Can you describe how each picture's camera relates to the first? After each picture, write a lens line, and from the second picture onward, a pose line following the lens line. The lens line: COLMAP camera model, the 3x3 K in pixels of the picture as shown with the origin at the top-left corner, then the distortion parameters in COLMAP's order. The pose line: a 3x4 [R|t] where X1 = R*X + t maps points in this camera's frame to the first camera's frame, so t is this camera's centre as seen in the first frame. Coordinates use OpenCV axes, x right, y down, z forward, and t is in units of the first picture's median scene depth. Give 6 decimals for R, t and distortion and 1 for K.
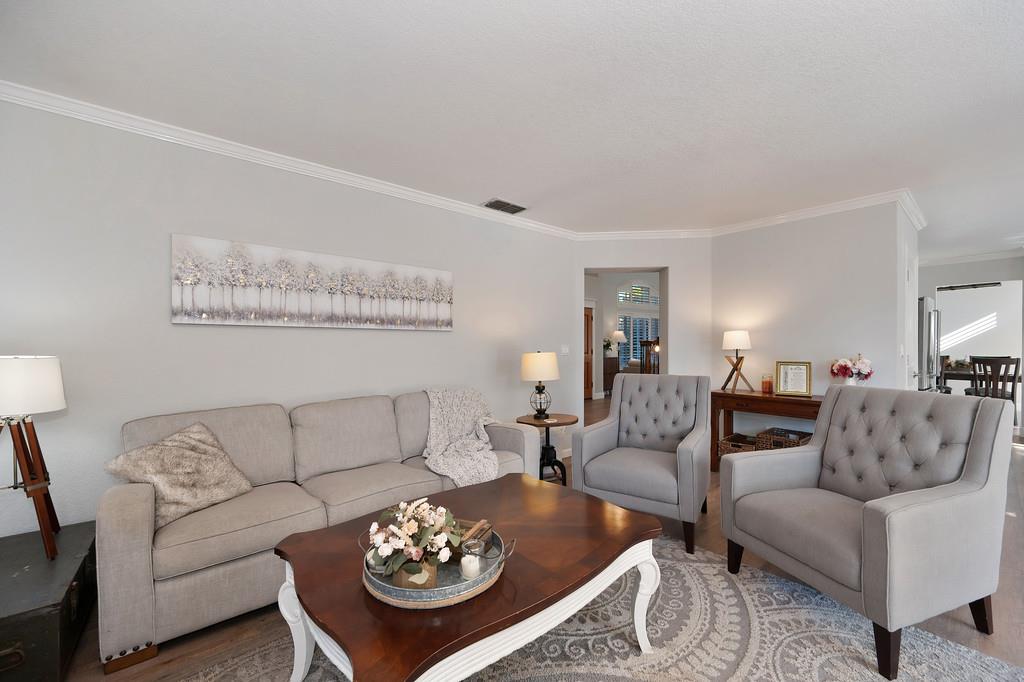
lens RADIAL K [[407.3, 0, 516.2], [0, 407.3, 349.7], [0, 0, 1]] dist [-0.003007, 0.000082]
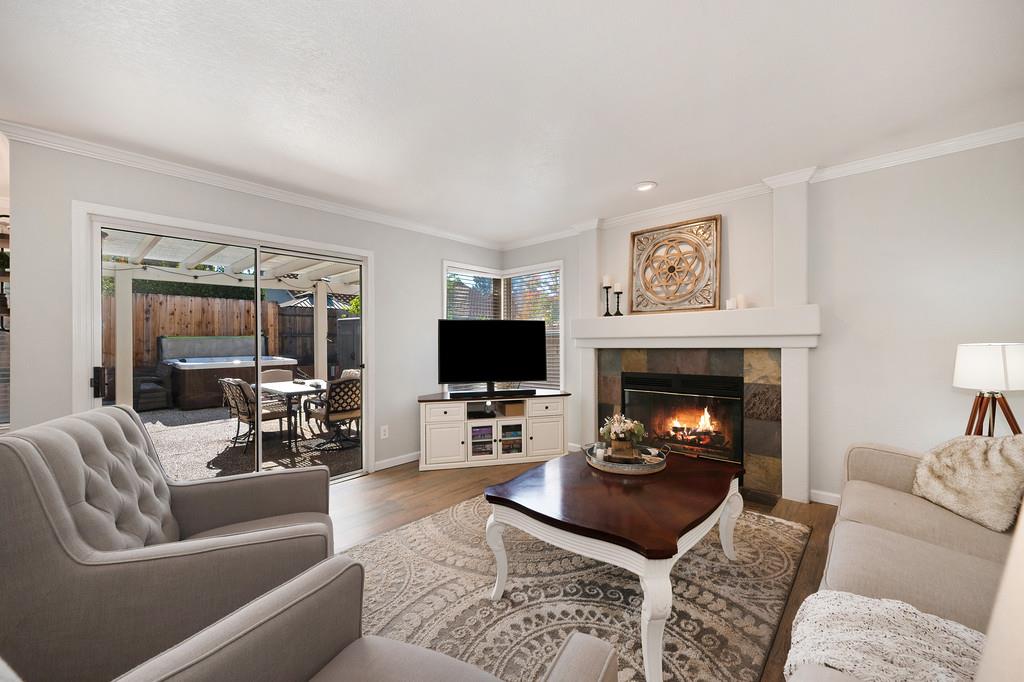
lens RADIAL K [[404.1, 0, 514.5], [0, 404.1, 343.8], [0, 0, 1]] dist [-0.000917, -0.000015]
pose [[-0.991408, 0.015276, -0.129910, 0.213038], [0.012912, 0.999736, 0.019021, -0.013367], [0.130166, 0.017180, -0.991343, 1.125268]]
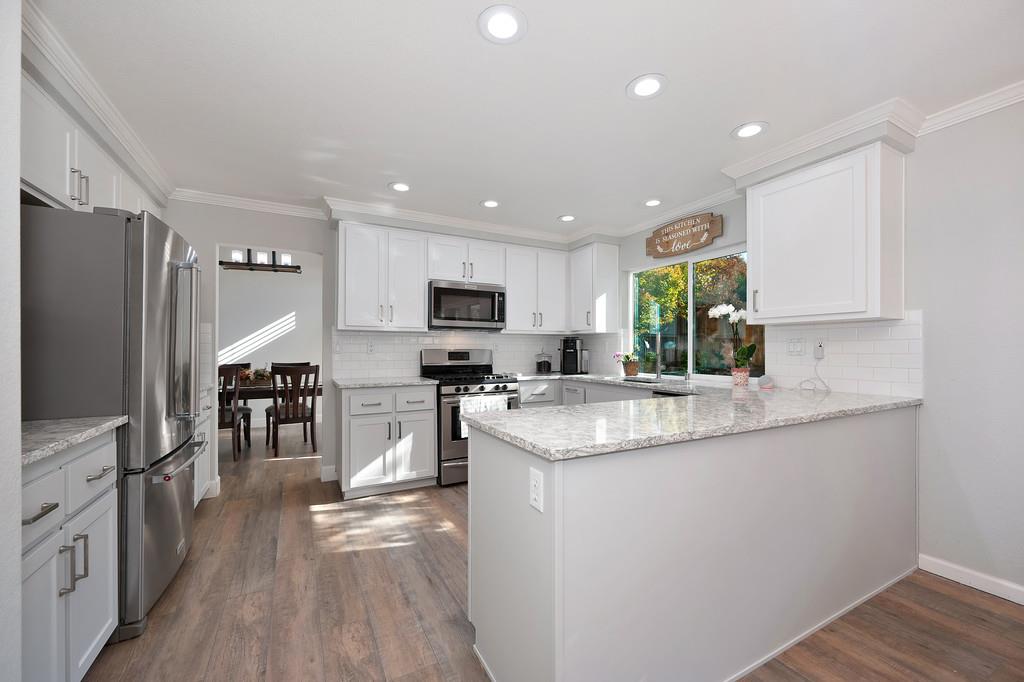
lens RADIAL K [[402.6, 0, 512.8], [0, 402.6, 348.4], [0, 0, 1]] dist [-0.000077, 0.000081]
pose [[0.211777, 0.003345, 0.977312, 1.095346], [0.012131, 0.999908, -0.006051, -0.004825], [-0.977243, 0.013137, 0.211717, 0.914324]]
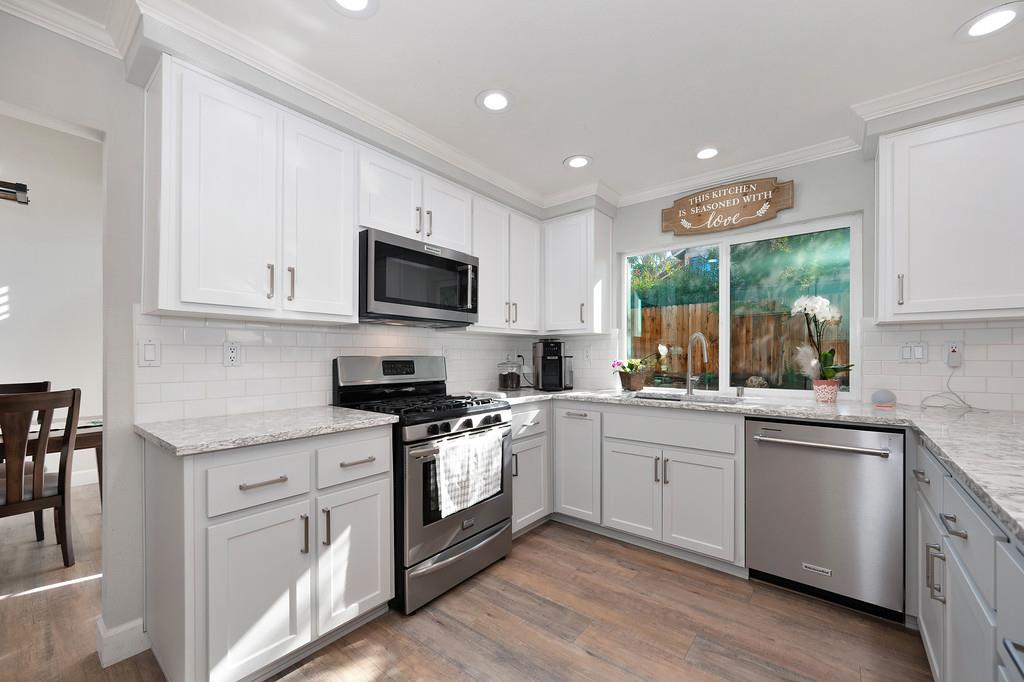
lens RADIAL K [[407.0, 0, 513.9], [0, 407.0, 356.0], [0, 0, 1]] dist [-0.001117, -0.000472]
pose [[-0.187763, 0.001839, 0.982213, 1.530223], [0.014122, 0.999900, 0.000828, -0.009891], [-0.982113, 0.014026, -0.187770, 1.297843]]
